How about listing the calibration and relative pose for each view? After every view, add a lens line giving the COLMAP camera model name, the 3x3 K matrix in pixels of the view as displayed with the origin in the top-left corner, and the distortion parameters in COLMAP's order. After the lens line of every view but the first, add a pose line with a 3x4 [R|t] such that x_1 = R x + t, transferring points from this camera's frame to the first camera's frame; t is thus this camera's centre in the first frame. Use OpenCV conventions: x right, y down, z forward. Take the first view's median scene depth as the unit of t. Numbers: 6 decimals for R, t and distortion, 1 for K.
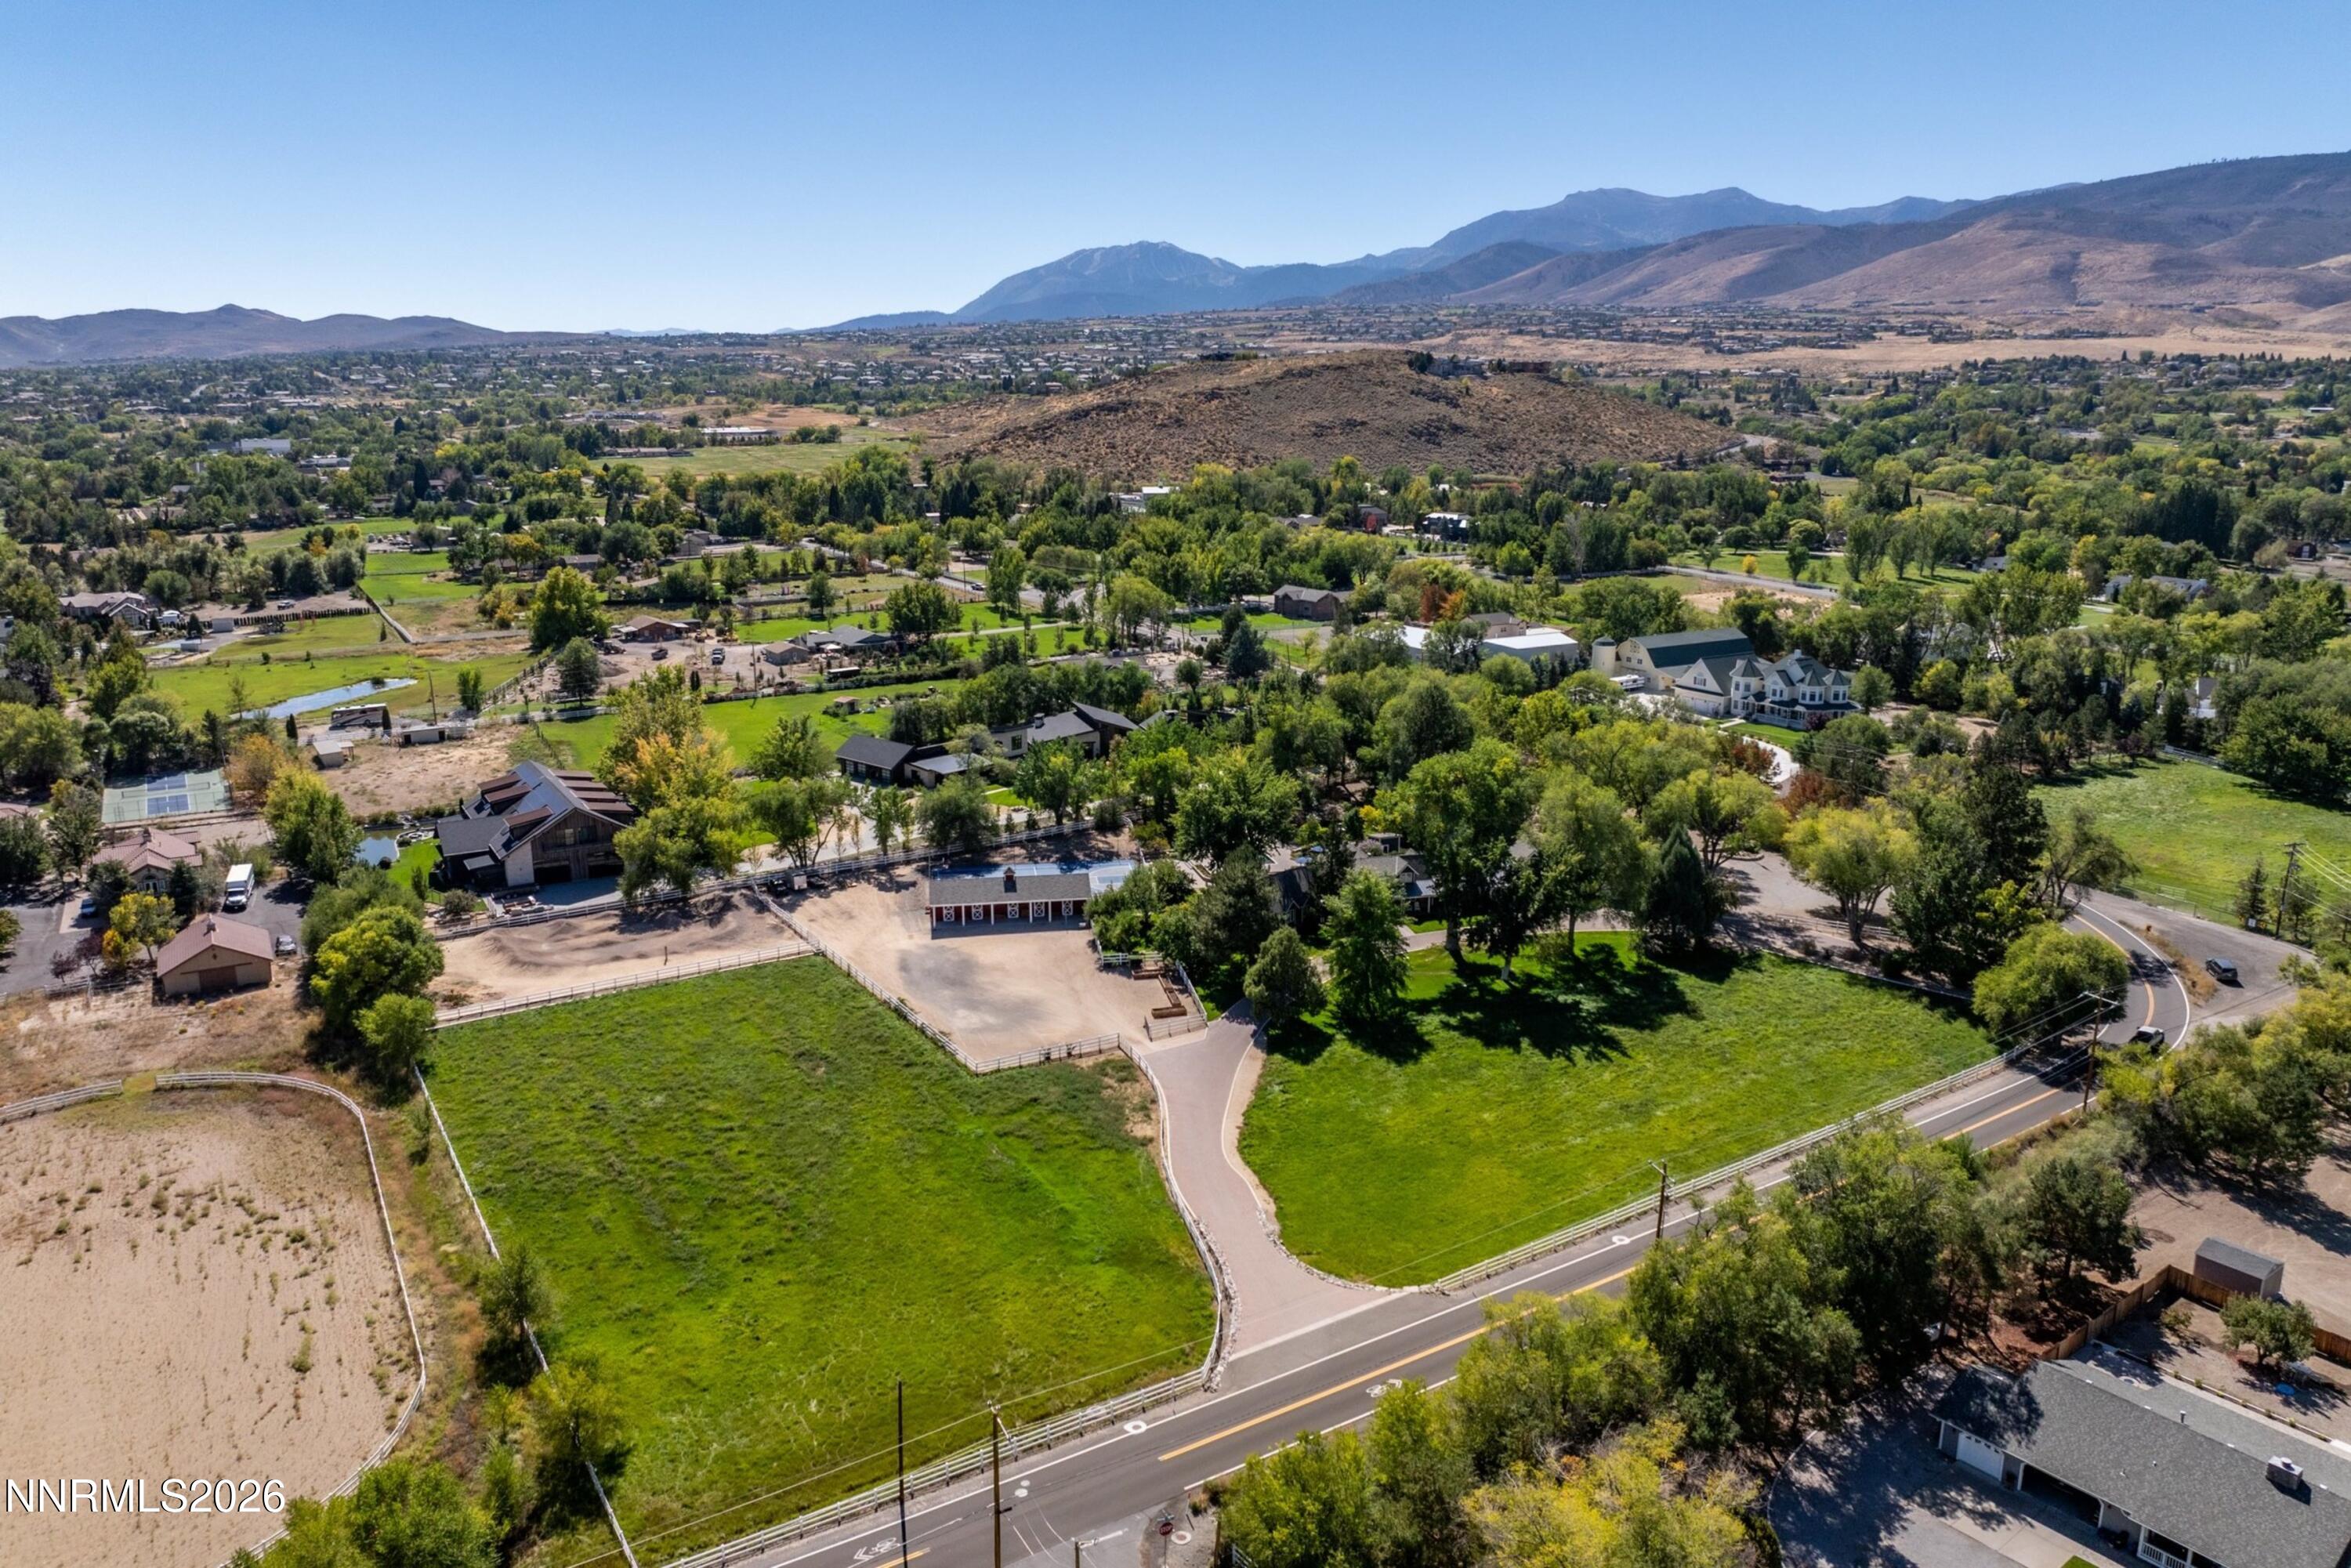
lens RADIAL K [[1635.5, 0, 1184.1], [0, 1635.5, 777.4], [0, 0, 1]] dist [-0.043261, 0.002306]
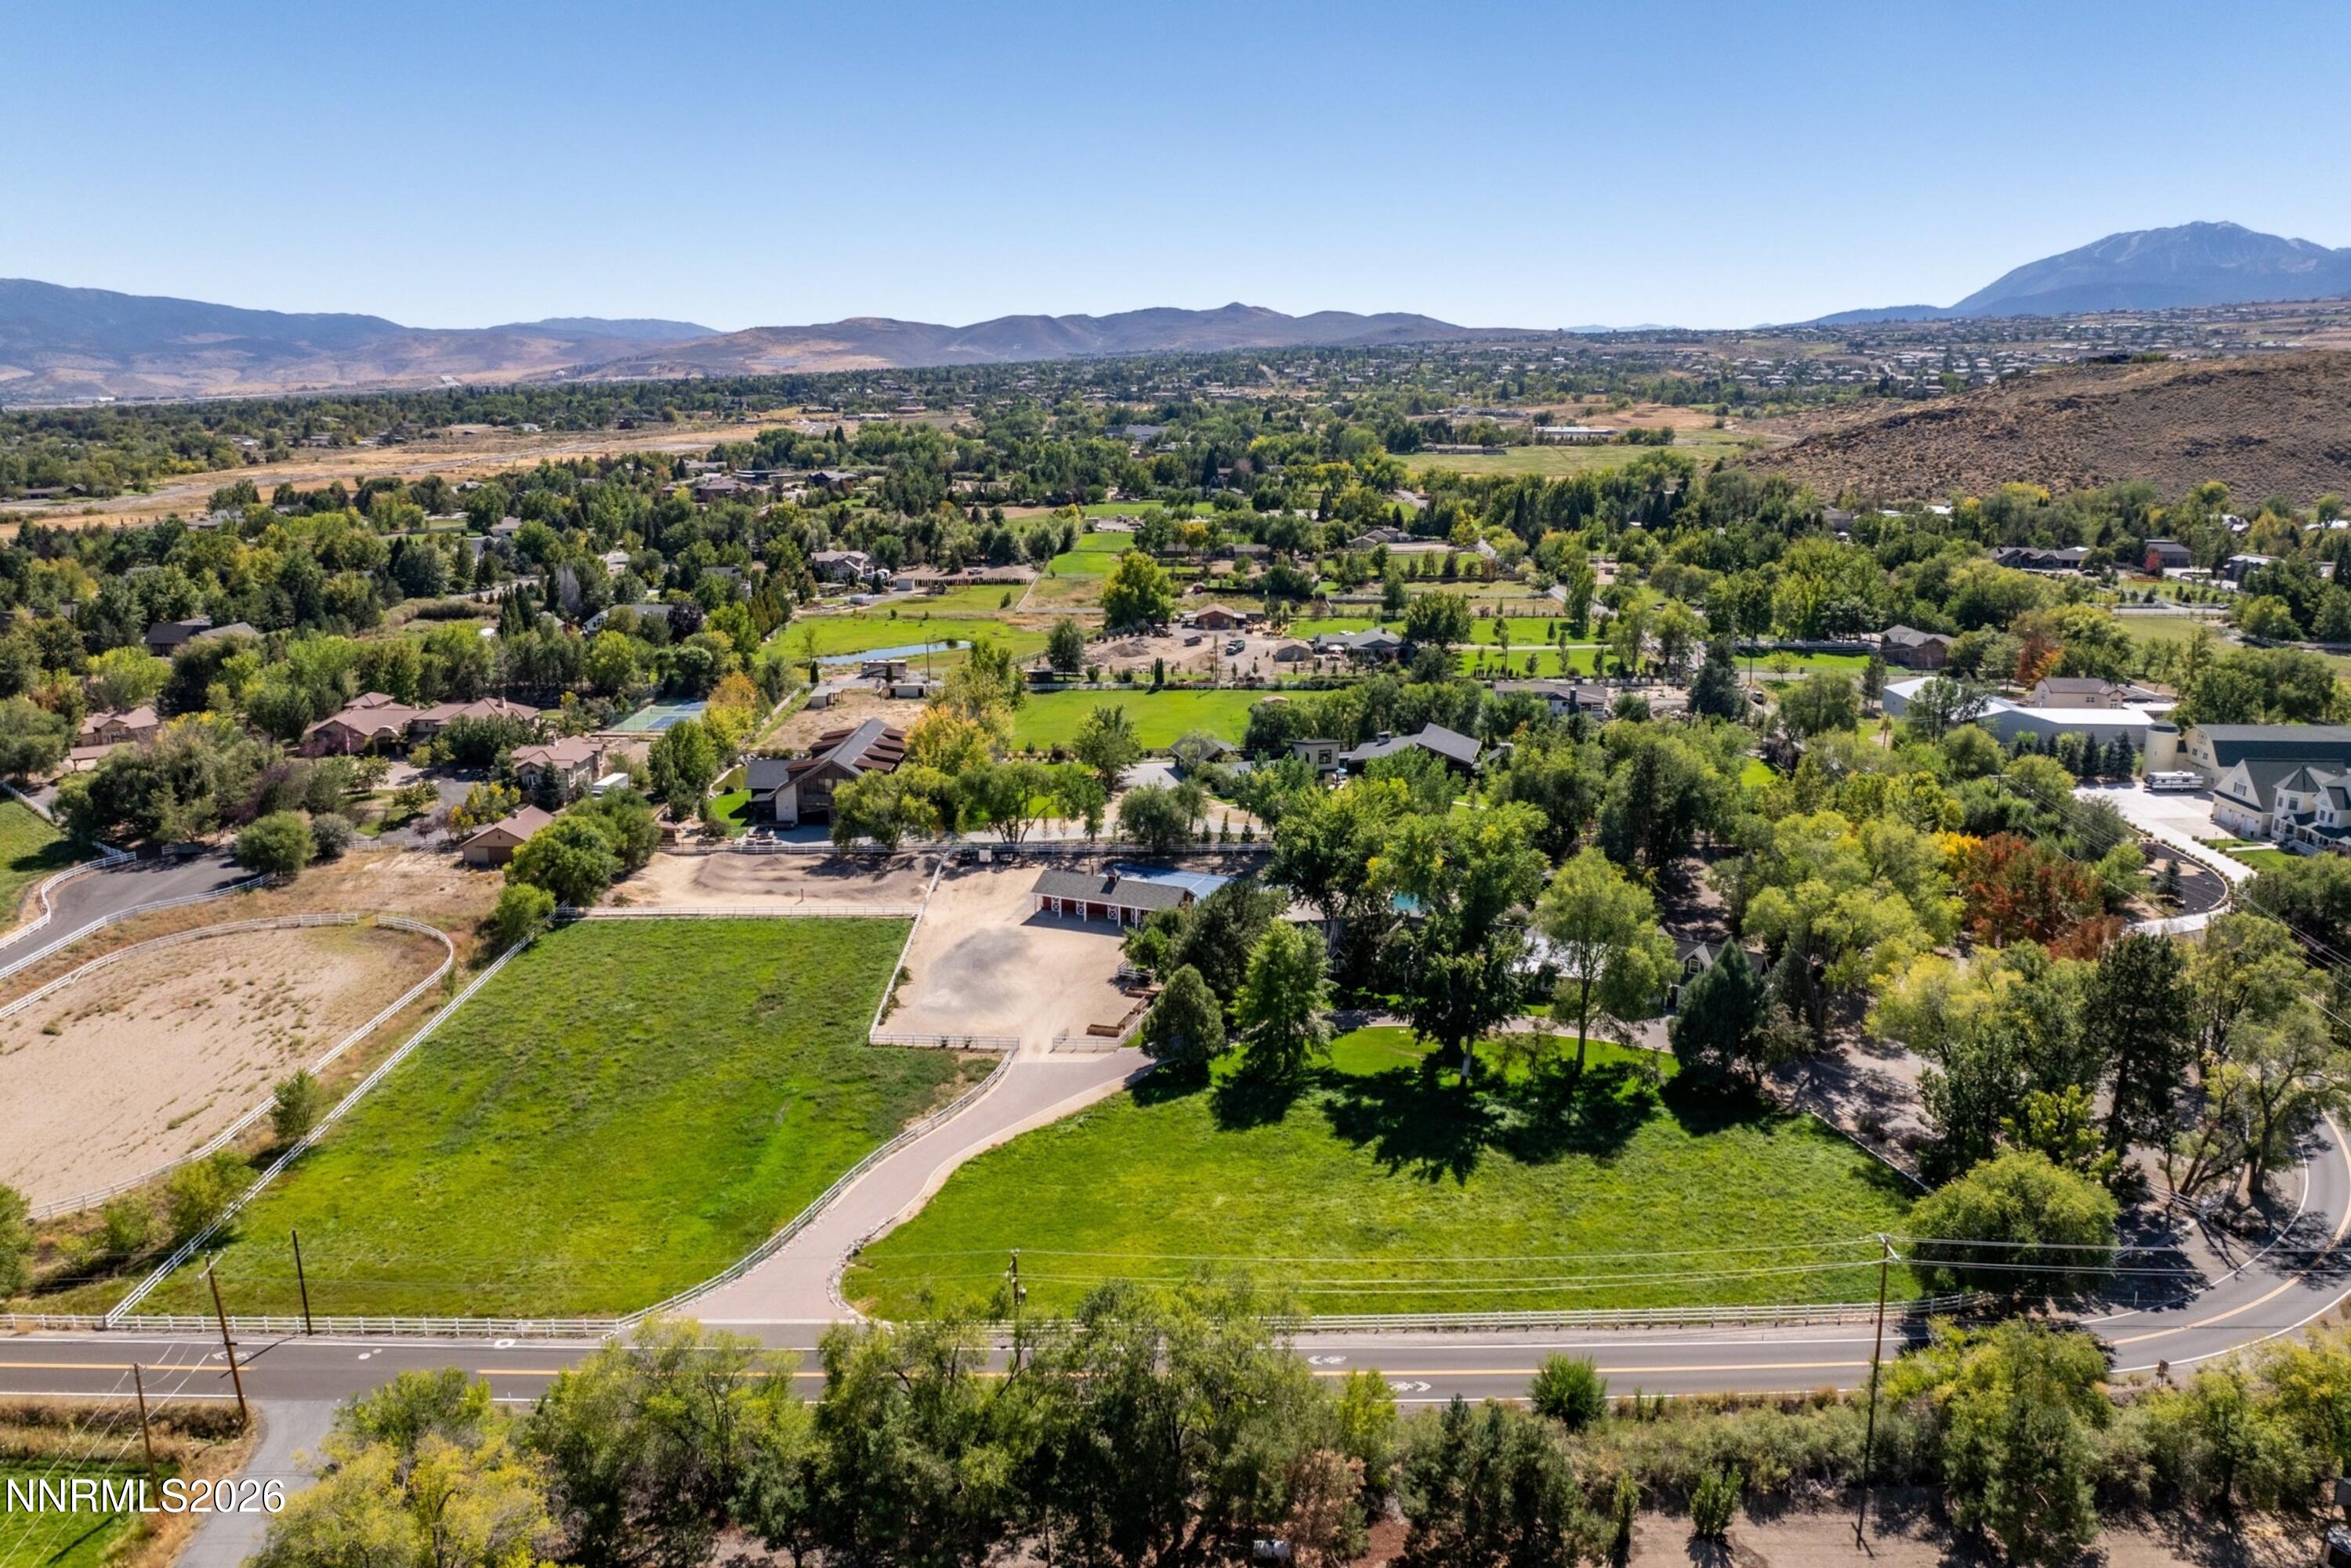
lens RADIAL K [[1672.4, 0, 1189.0], [0, 1672.4, 790.1], [0, 0, 1]] dist [-0.035209, -0.003638]
pose [[0.850124, 0.128857, -0.510573, 0.205802], [-0.126987, 0.991149, 0.038706, -0.018002], [0.511042, 0.031931, 0.858963, 0.058496]]
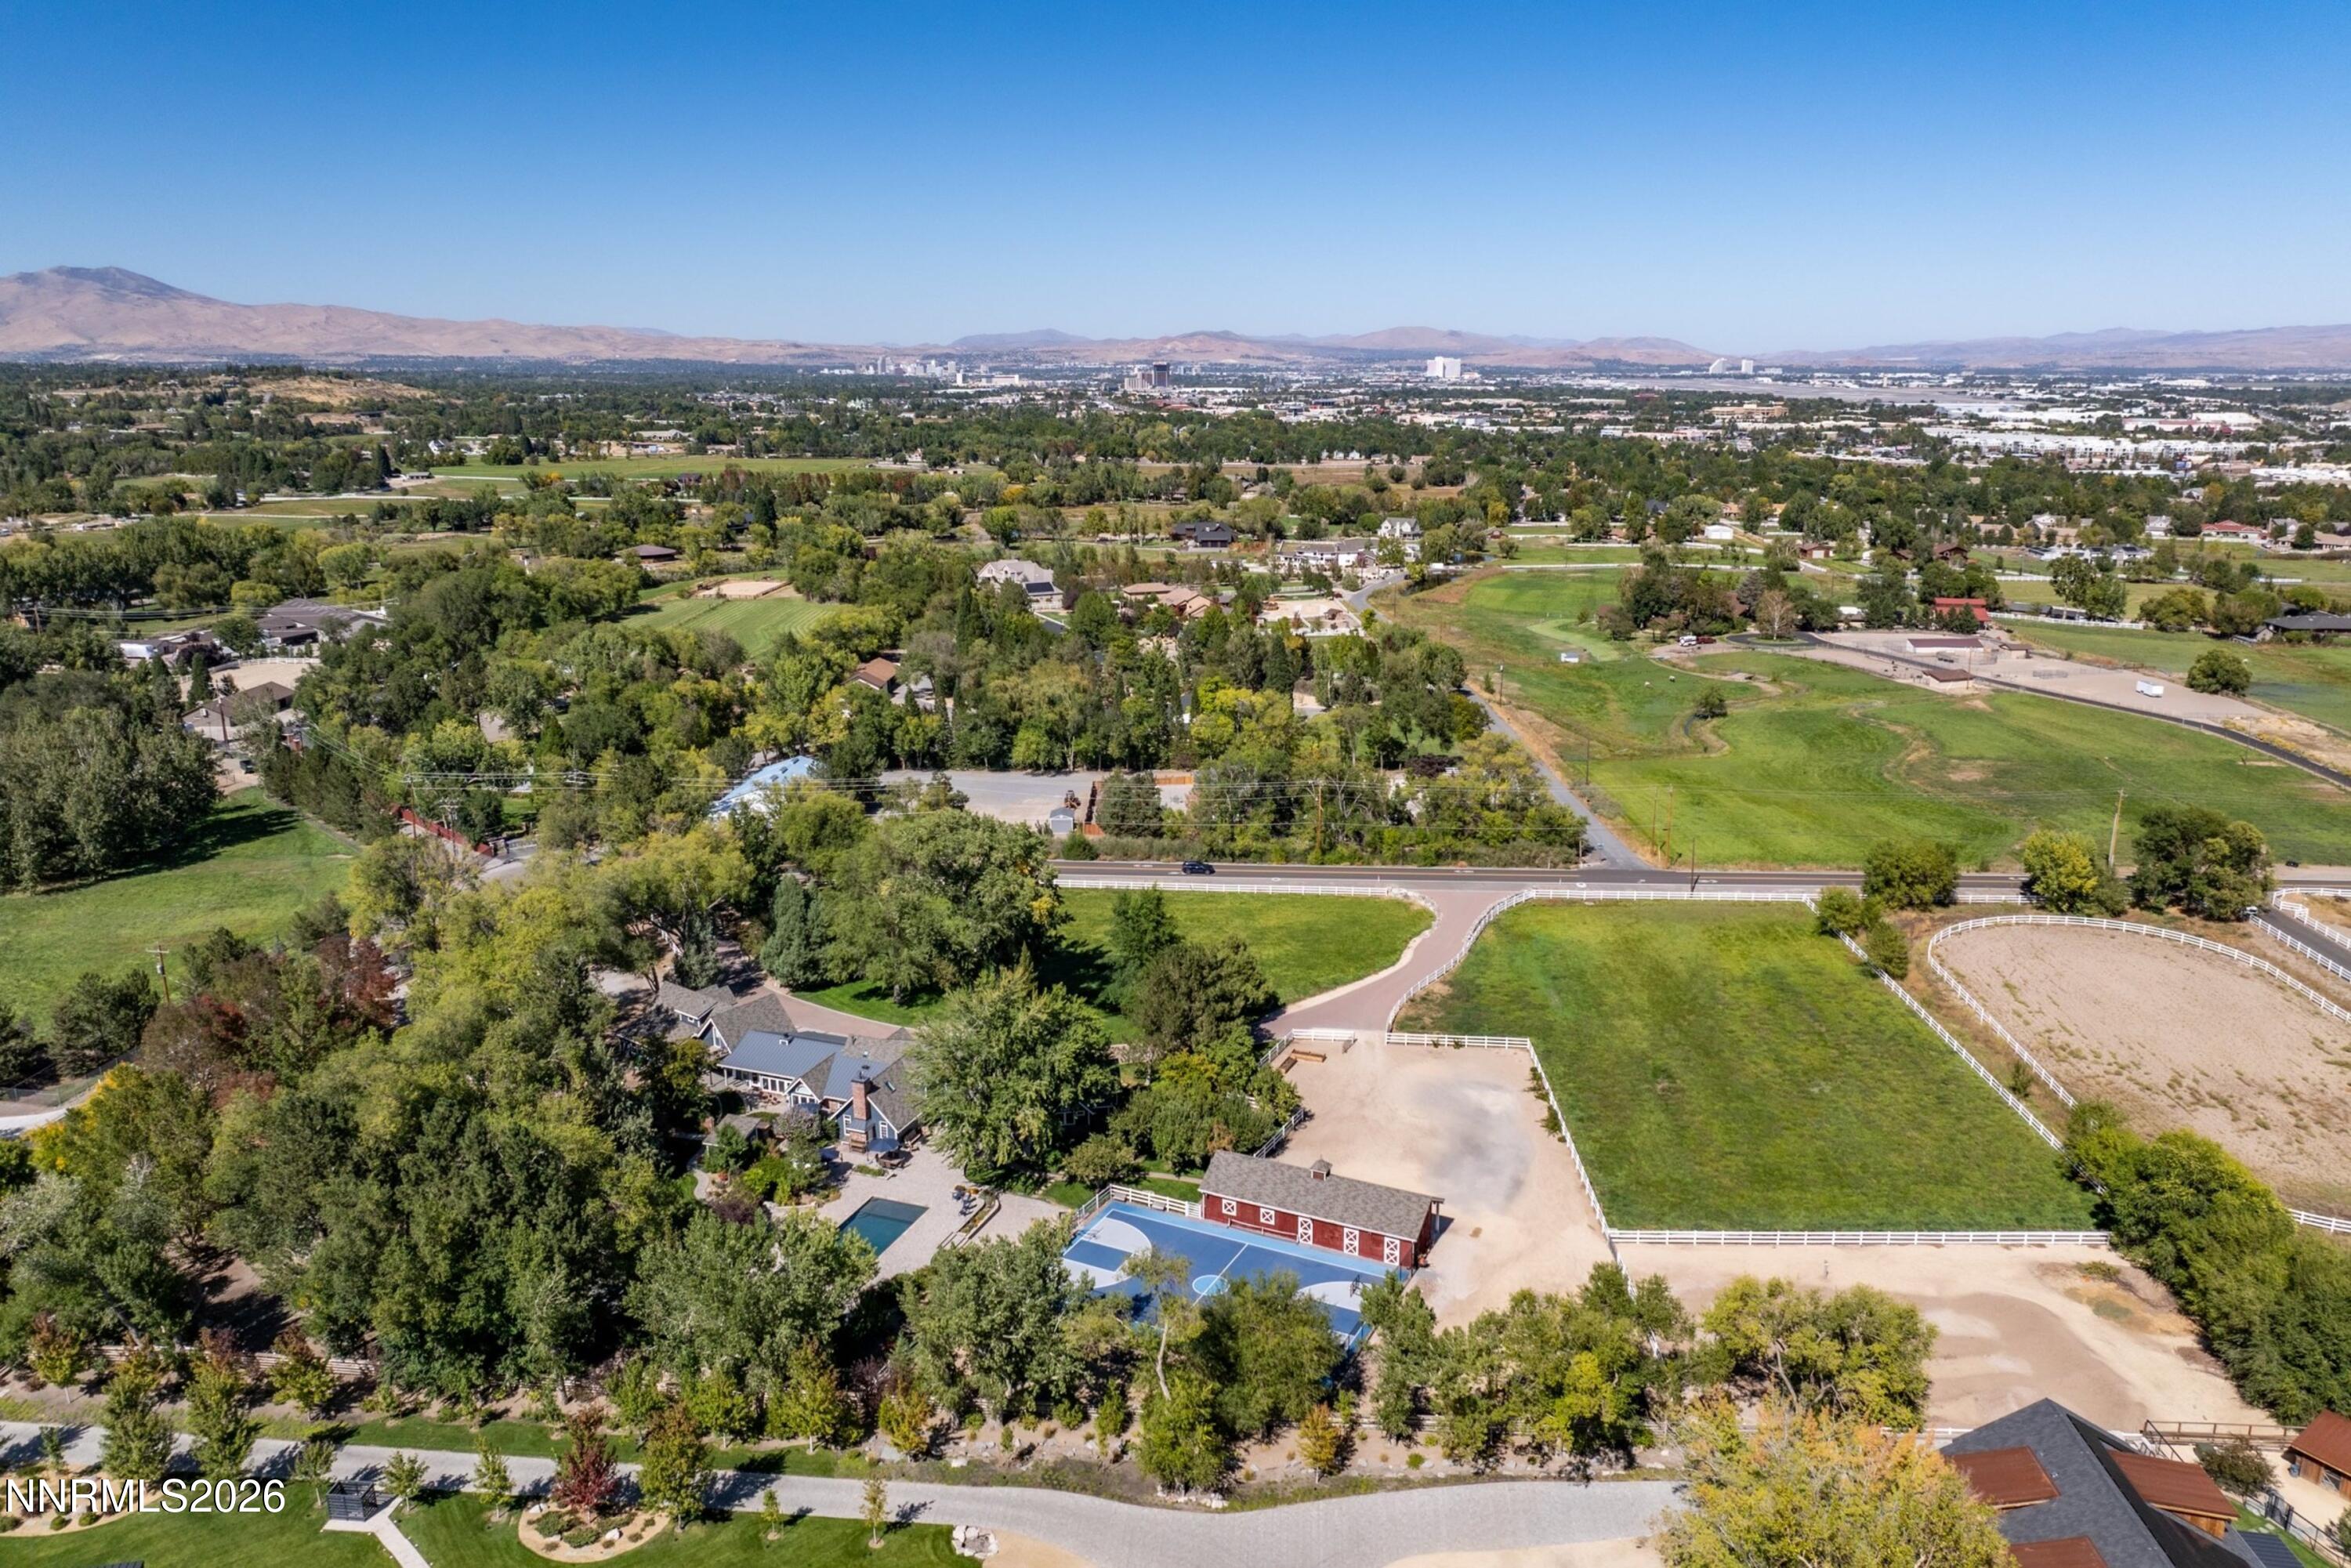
lens RADIAL K [[1626.5, 0, 1184.2], [0, 1626.5, 795.5], [0, 0, 1]] dist [-0.036788, 0.000289]
pose [[-0.813193, -0.143385, 0.564055, -0.190838], [0.138572, 0.893602, 0.426934, -0.171149], [-0.565257, 0.425342, -0.706802, 0.652715]]
